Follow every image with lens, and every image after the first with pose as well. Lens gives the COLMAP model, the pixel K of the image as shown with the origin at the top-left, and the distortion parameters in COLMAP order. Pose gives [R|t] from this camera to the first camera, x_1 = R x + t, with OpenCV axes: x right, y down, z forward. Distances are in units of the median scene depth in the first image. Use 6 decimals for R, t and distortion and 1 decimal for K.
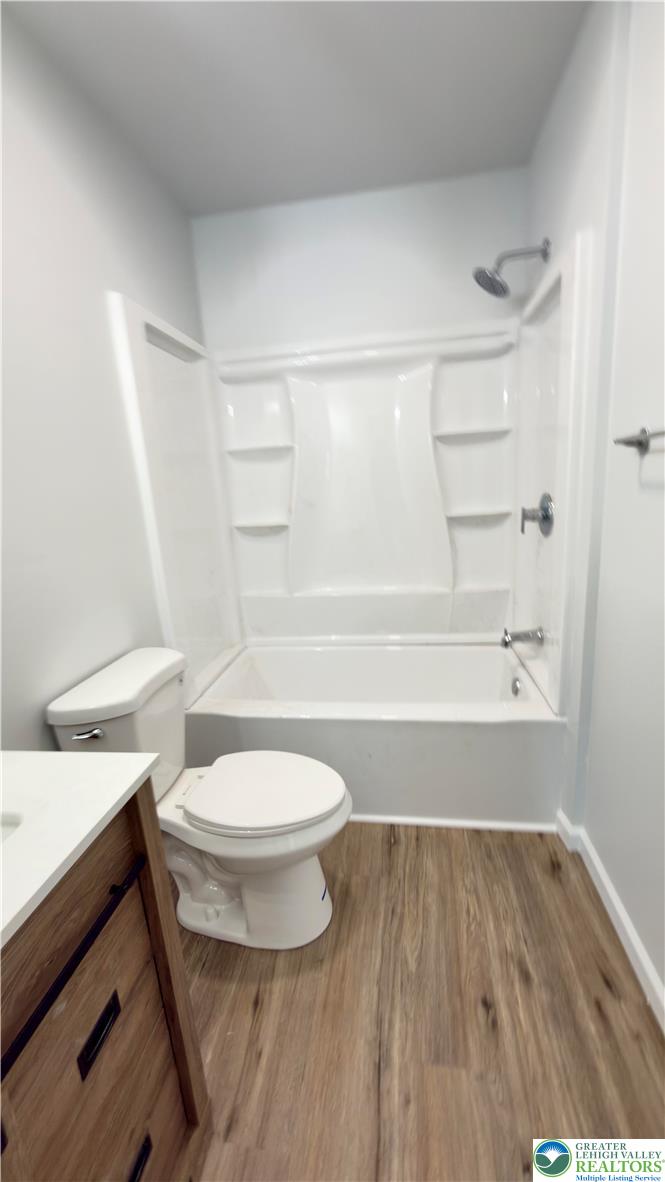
lens RADIAL K [[471.2, 0, 335.3], [0, 471.2, 591.8], [0, 0, 1]] dist [0.002463, -0.000491]
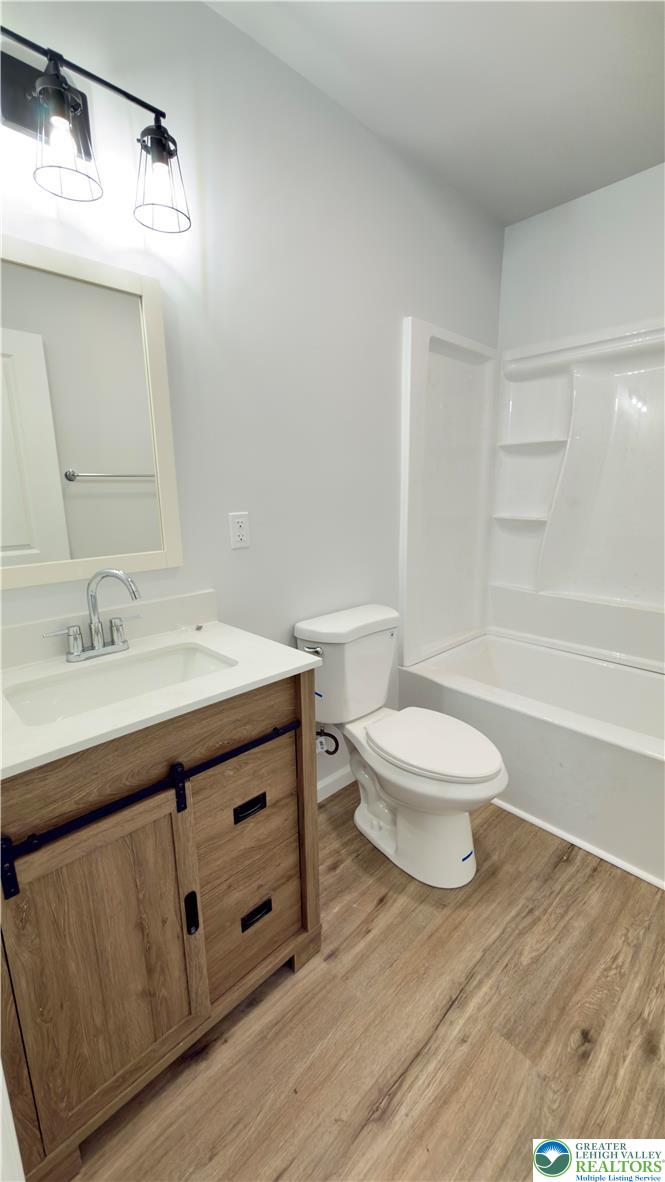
lens RADIAL K [[471.2, 0, 333.7], [0, 471.2, 590.4], [0, 0, 1]] dist [0.002463, -0.000491]
pose [[0.790475, 0.182913, -0.584544, 0.274438], [-0.178150, 0.981767, 0.066298, 0.025285], [0.586013, 0.051729, 0.808648, -0.089508]]
